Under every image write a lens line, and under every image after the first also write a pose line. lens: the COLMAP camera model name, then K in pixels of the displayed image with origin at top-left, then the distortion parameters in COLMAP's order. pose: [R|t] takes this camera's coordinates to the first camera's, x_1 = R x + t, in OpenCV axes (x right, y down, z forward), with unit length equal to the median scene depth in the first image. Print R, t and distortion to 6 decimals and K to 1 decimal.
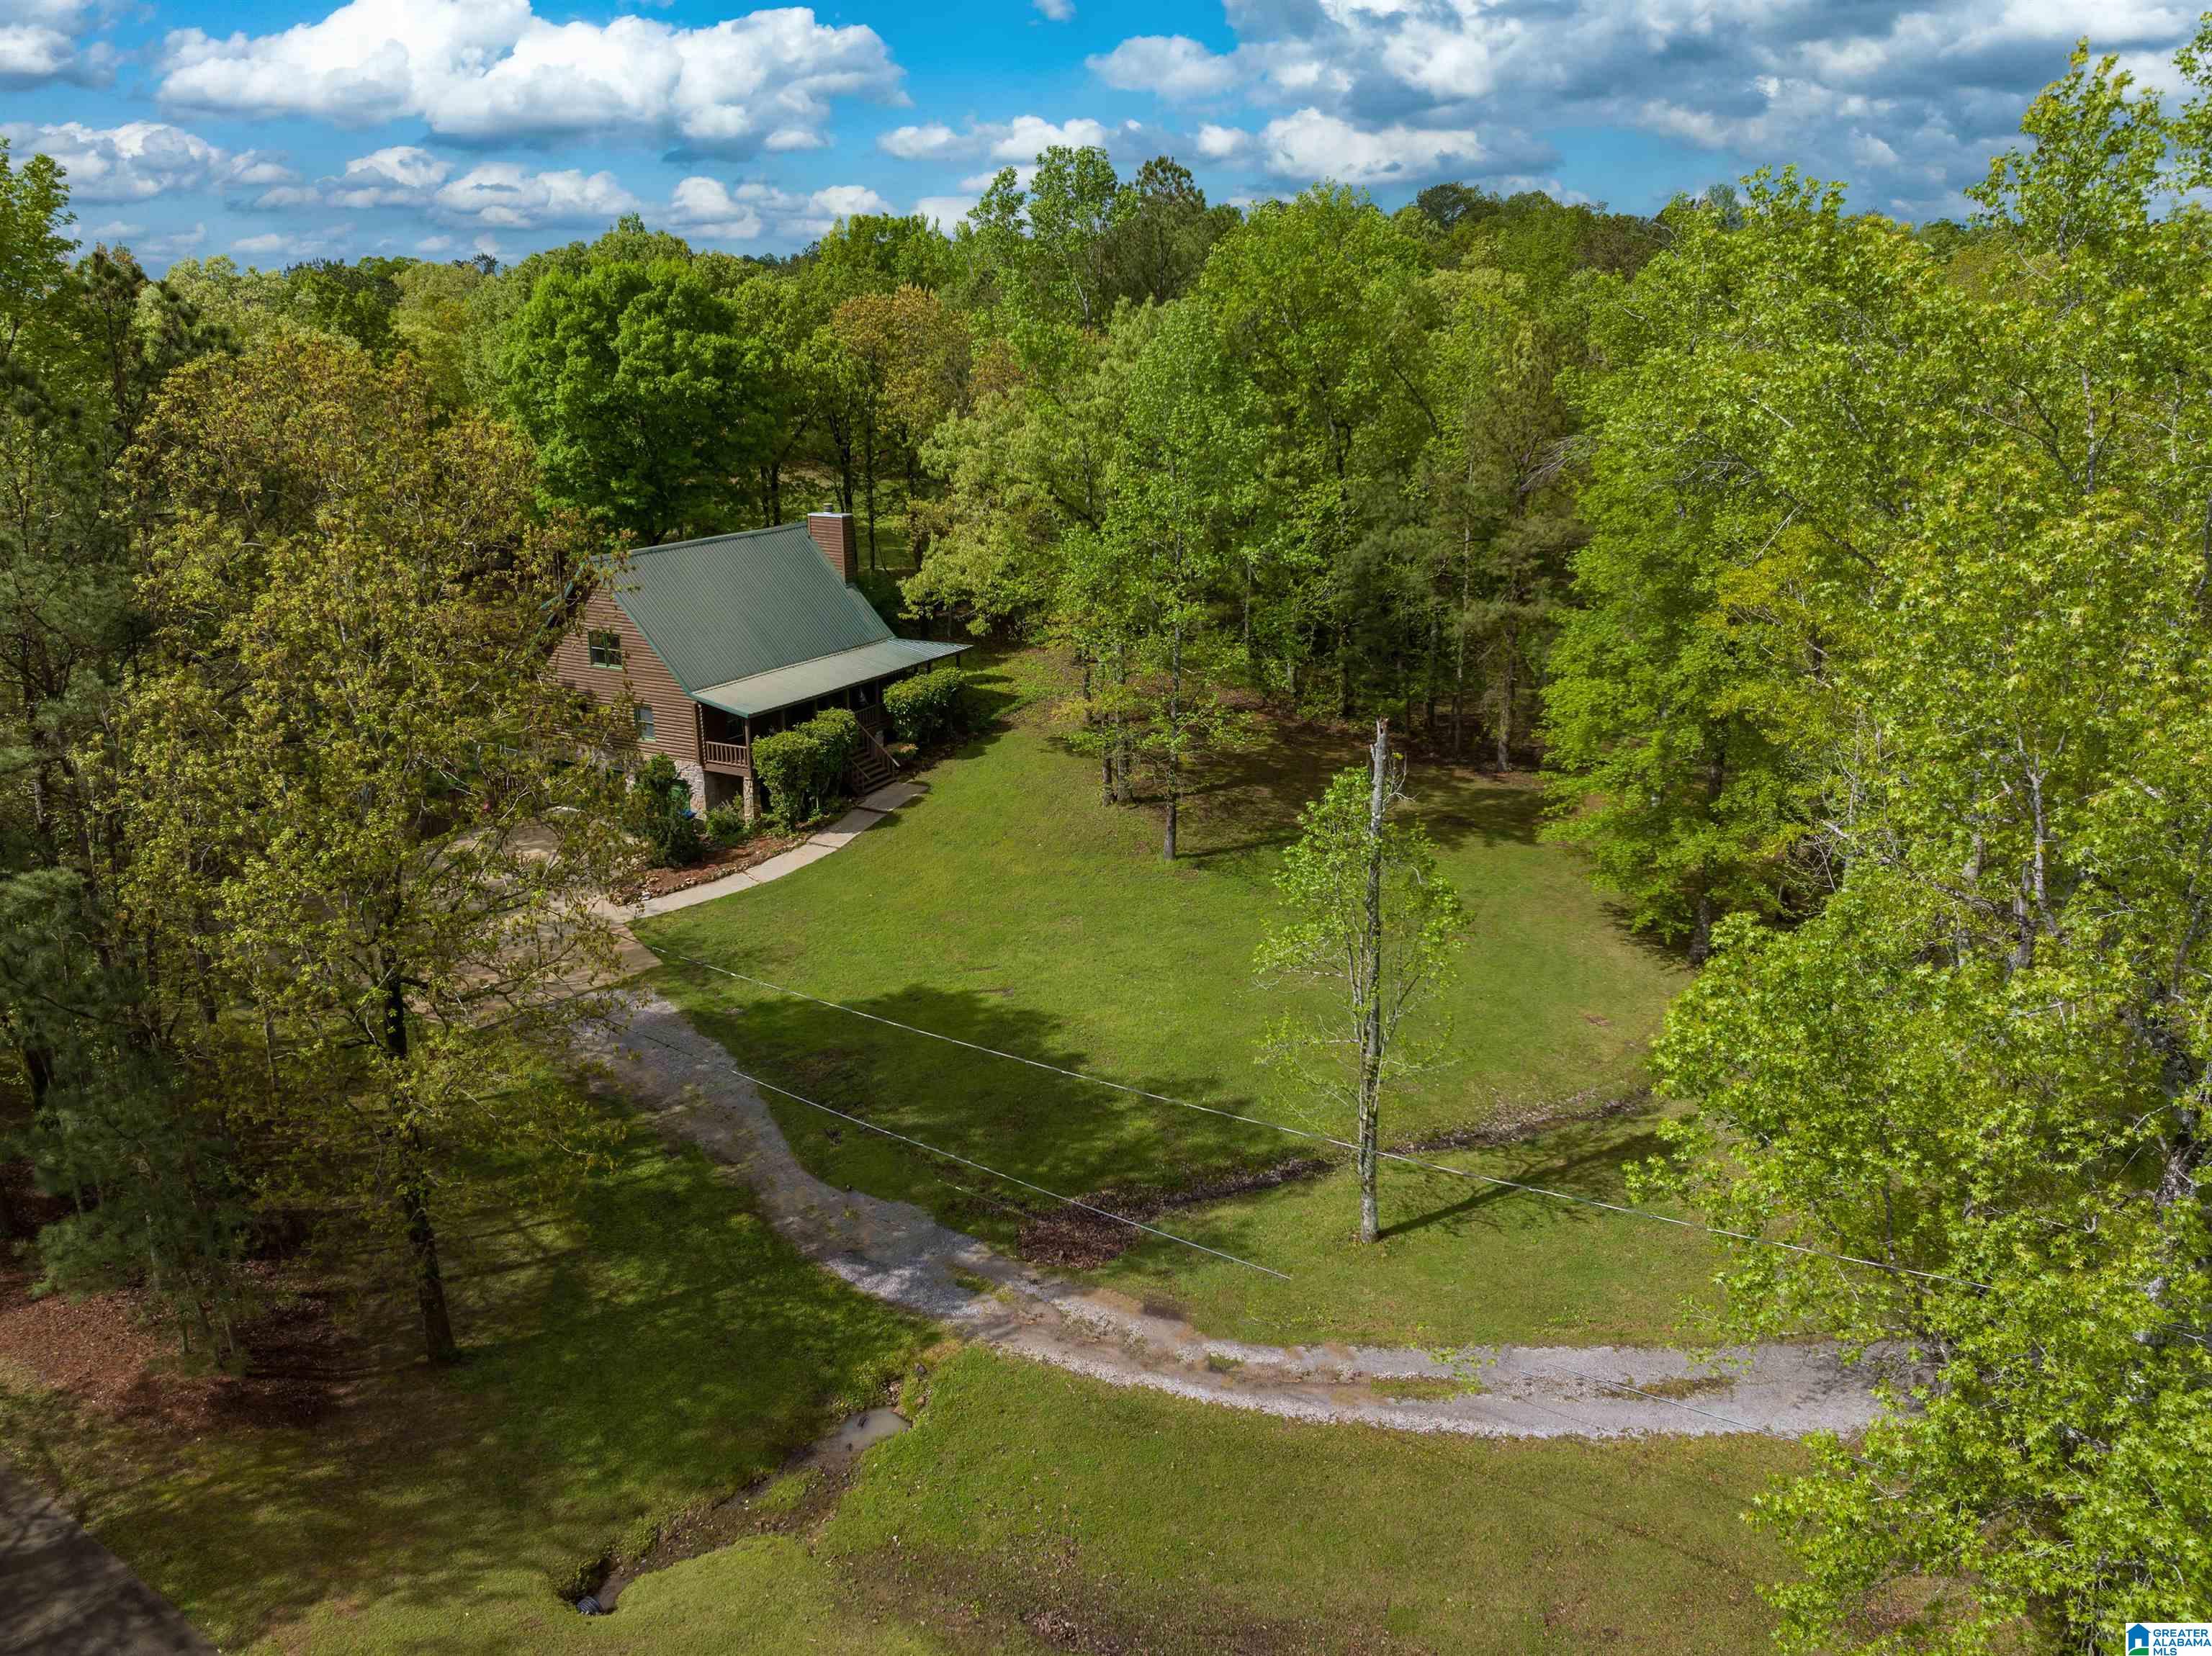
lens RADIAL K [[1565.1, 0, 1106.0], [0, 1565.1, 828.0], [0, 0, 1]] dist [-0.033897, -0.005214]
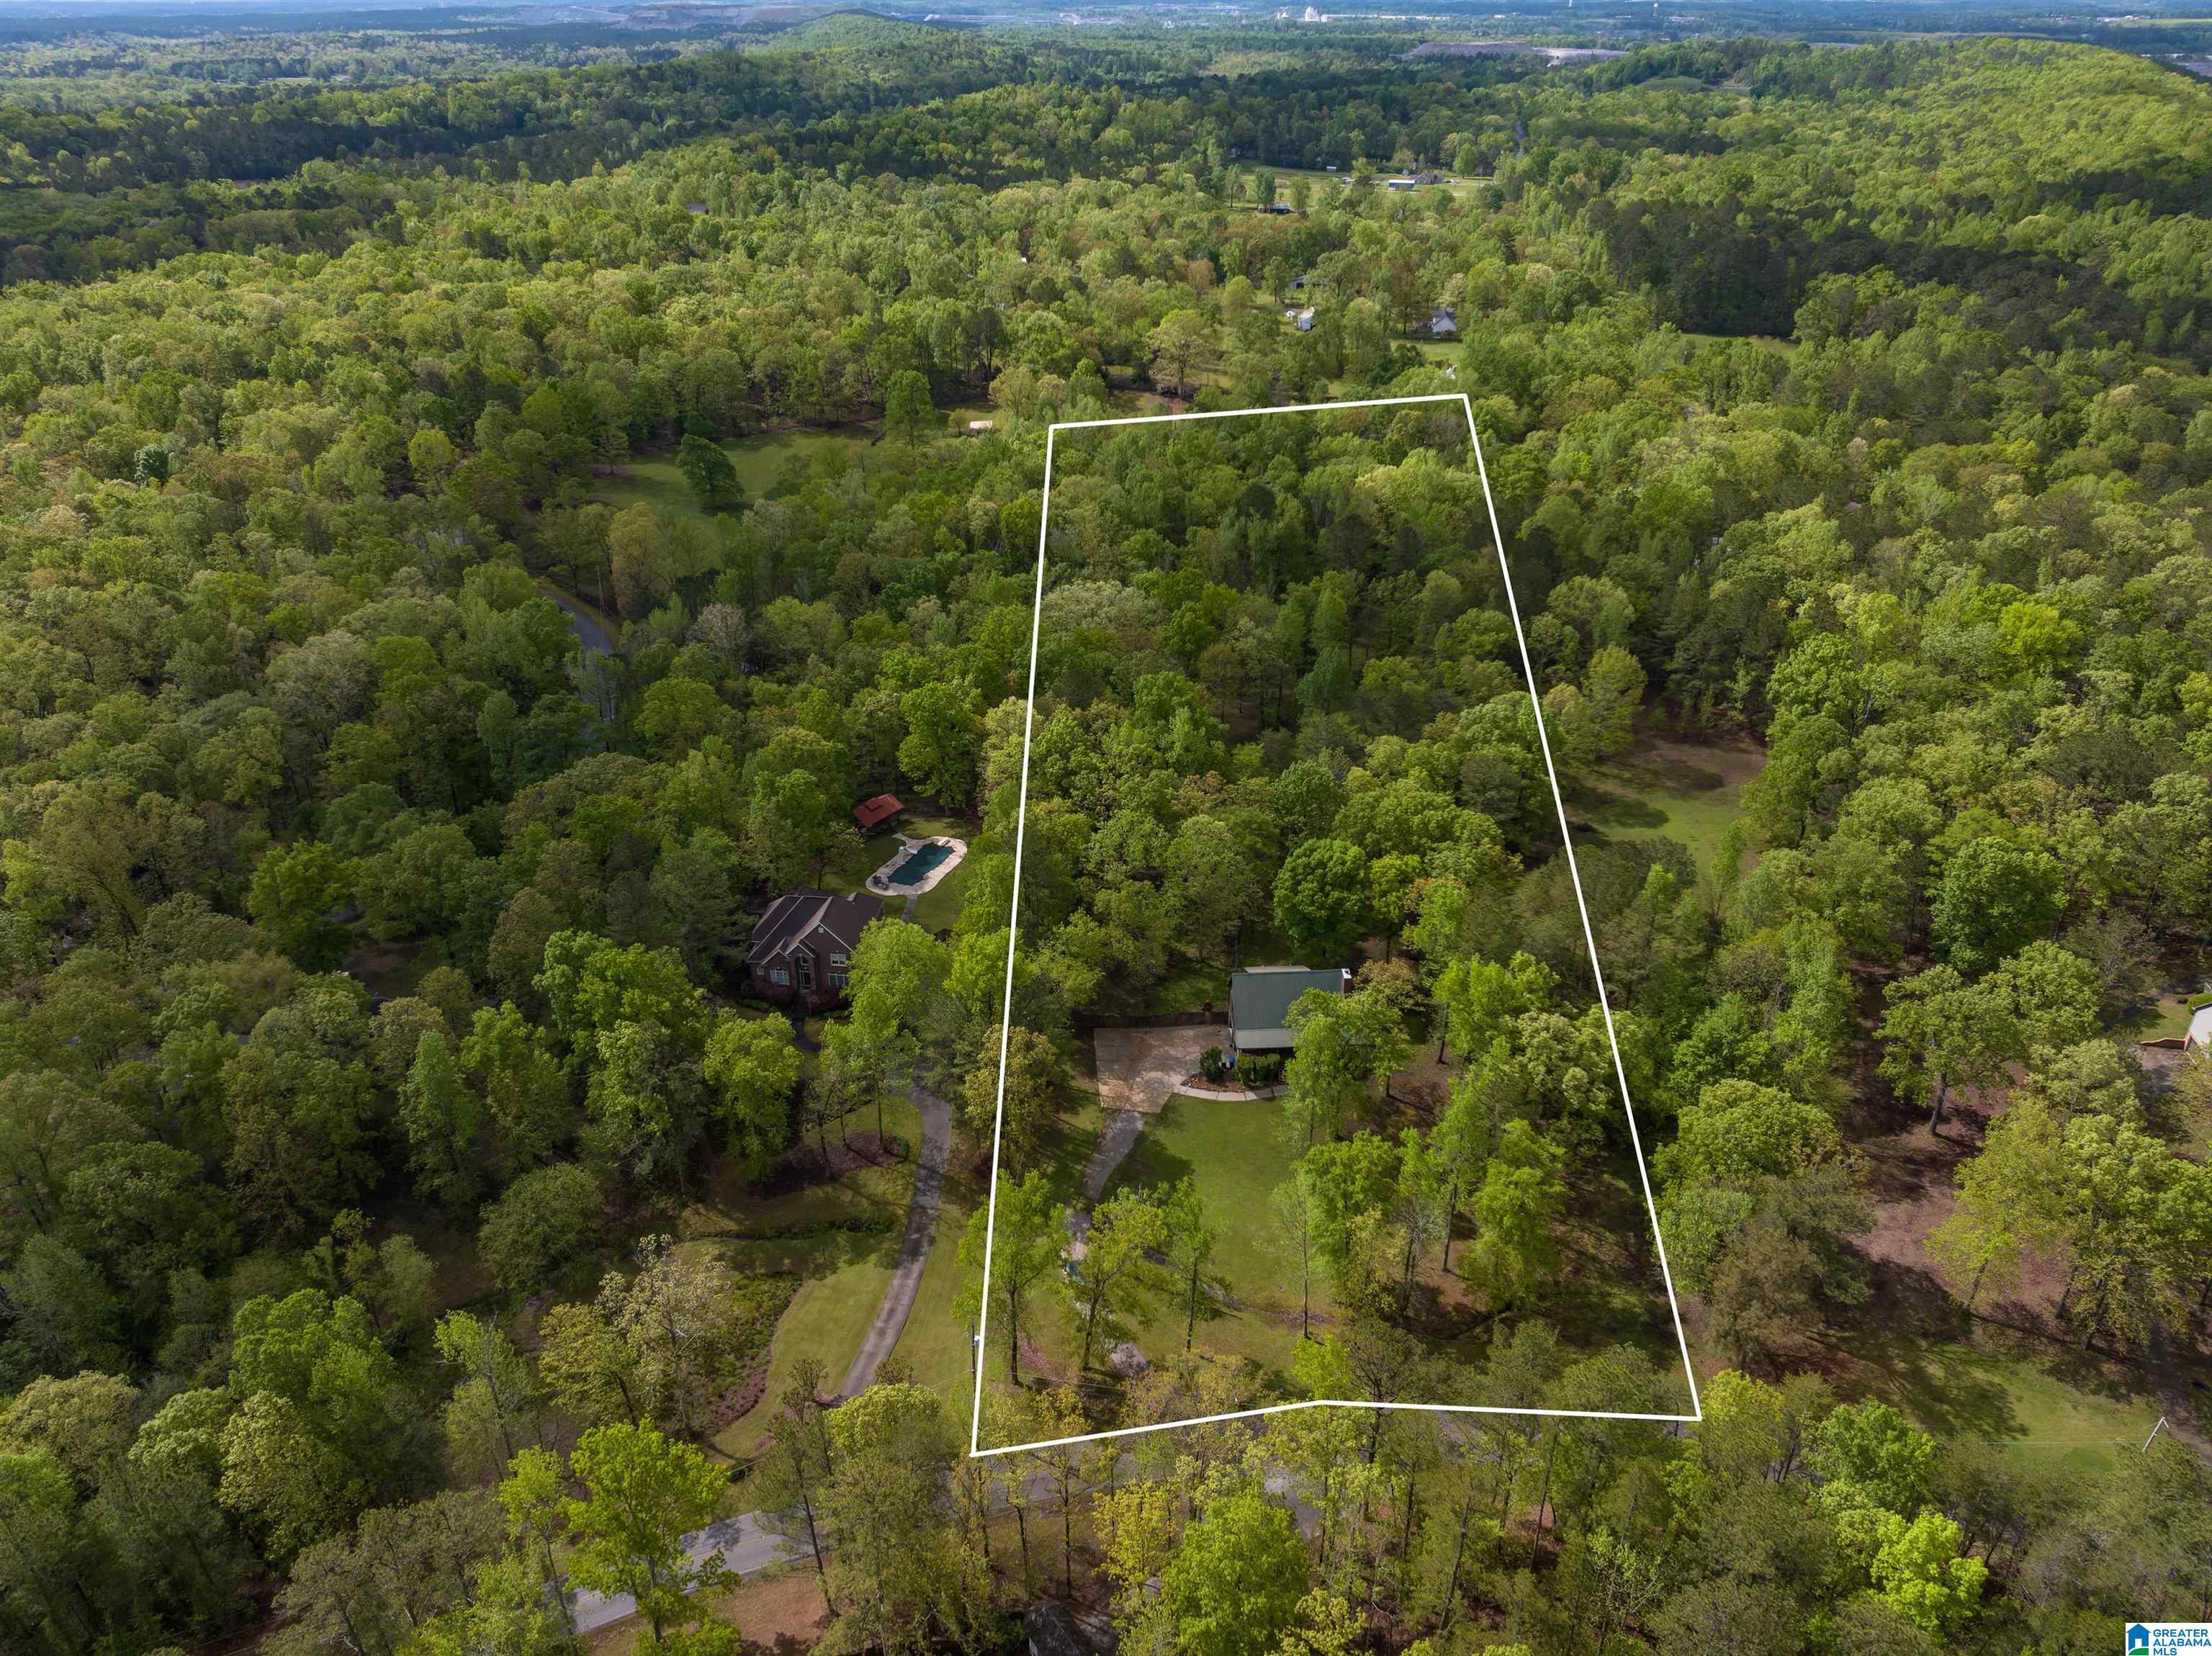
lens RADIAL K [[1543.2, 0, 1114.4], [0, 1543.2, 821.9], [0, 0, 1]] dist [-0.031657, -0.002872]
pose [[0.500325, 0.413789, -0.760561, 1.678468], [-0.250634, 0.910019, 0.330226, -1.340700], [0.828768, 0.025402, 0.559015, -0.870805]]
